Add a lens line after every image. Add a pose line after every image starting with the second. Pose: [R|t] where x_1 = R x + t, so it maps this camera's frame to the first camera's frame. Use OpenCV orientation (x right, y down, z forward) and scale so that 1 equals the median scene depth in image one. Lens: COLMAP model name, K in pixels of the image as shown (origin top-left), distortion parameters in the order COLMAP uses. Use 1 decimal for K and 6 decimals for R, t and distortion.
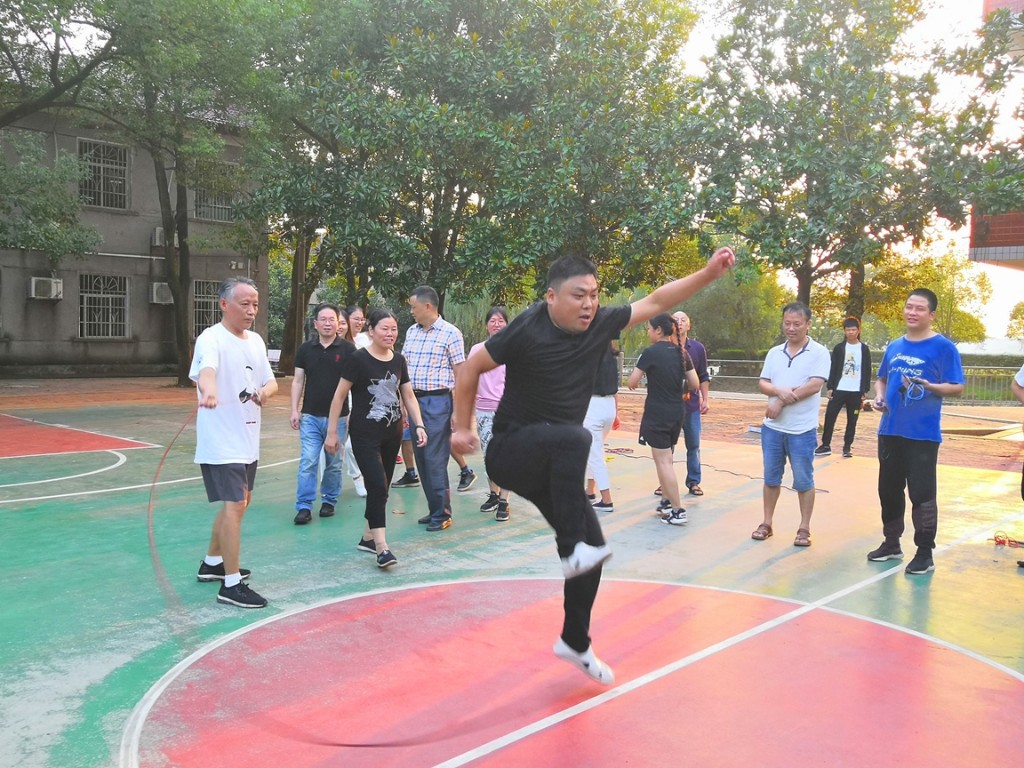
lens RADIAL K [[970.5, 0, 512.0], [0, 970.5, 384.0], [0, 0, 1]] dist [-0.056468, 0.133580]
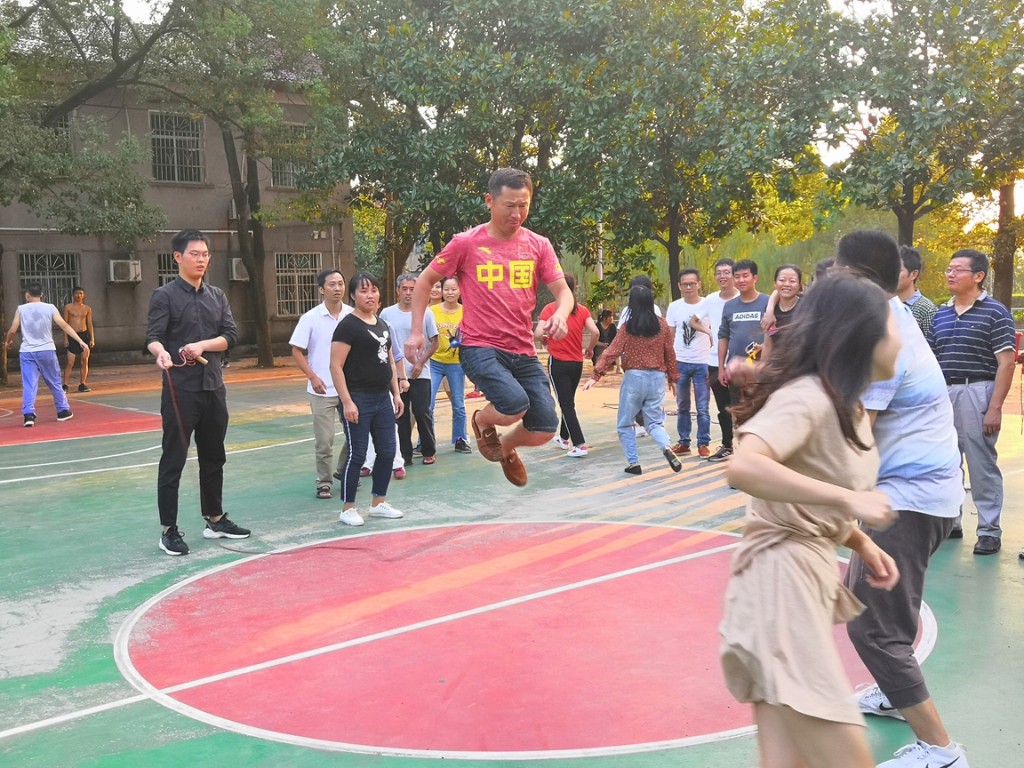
lens RADIAL K [[1147.3, 0, 512.0], [0, 1147.3, 384.0], [0, 0, 1]] dist [-0.069498, 0.197585]
pose [[0.988881, -0.038824, -0.143551, 0.079619], [0.042352, 0.998869, 0.021605, 0.006770], [0.142550, -0.027445, 0.989407, -0.099021]]
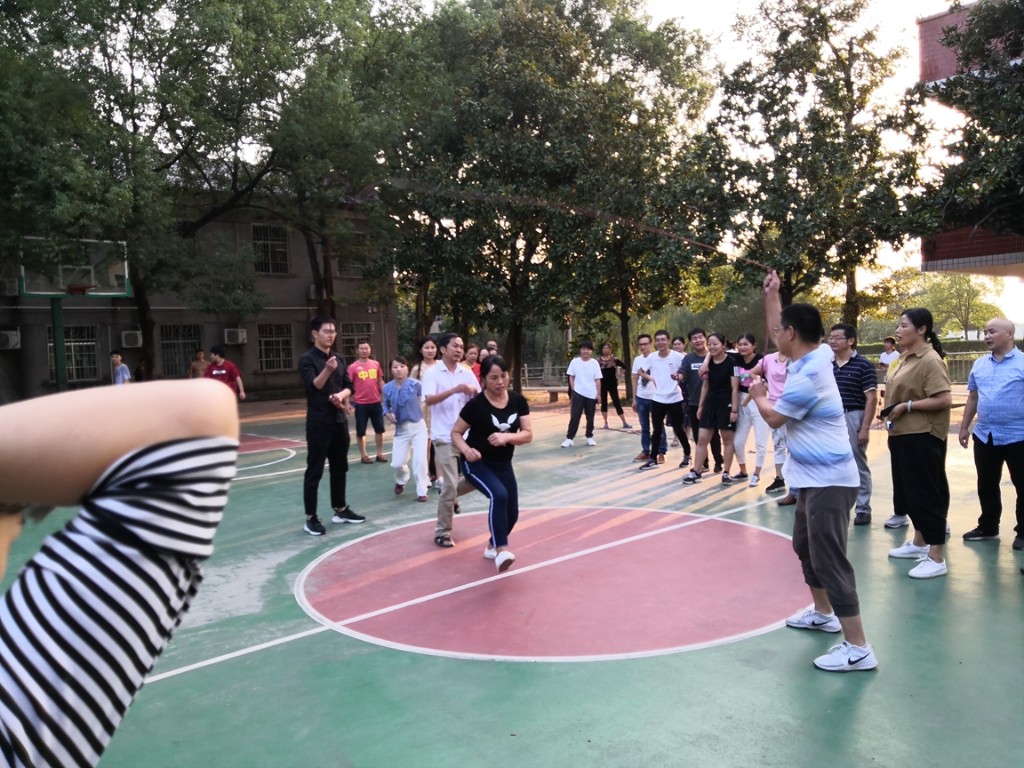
lens RADIAL K [[813.7, 0, 512.0], [0, 813.7, 384.0], [0, 0, 1]] dist [0.042588, -0.141244]
pose [[0.990956, -0.055925, -0.121974, 0.057223], [0.055077, 0.998429, -0.010310, 0.001802], [0.122359, 0.003498, 0.992480, -0.131983]]
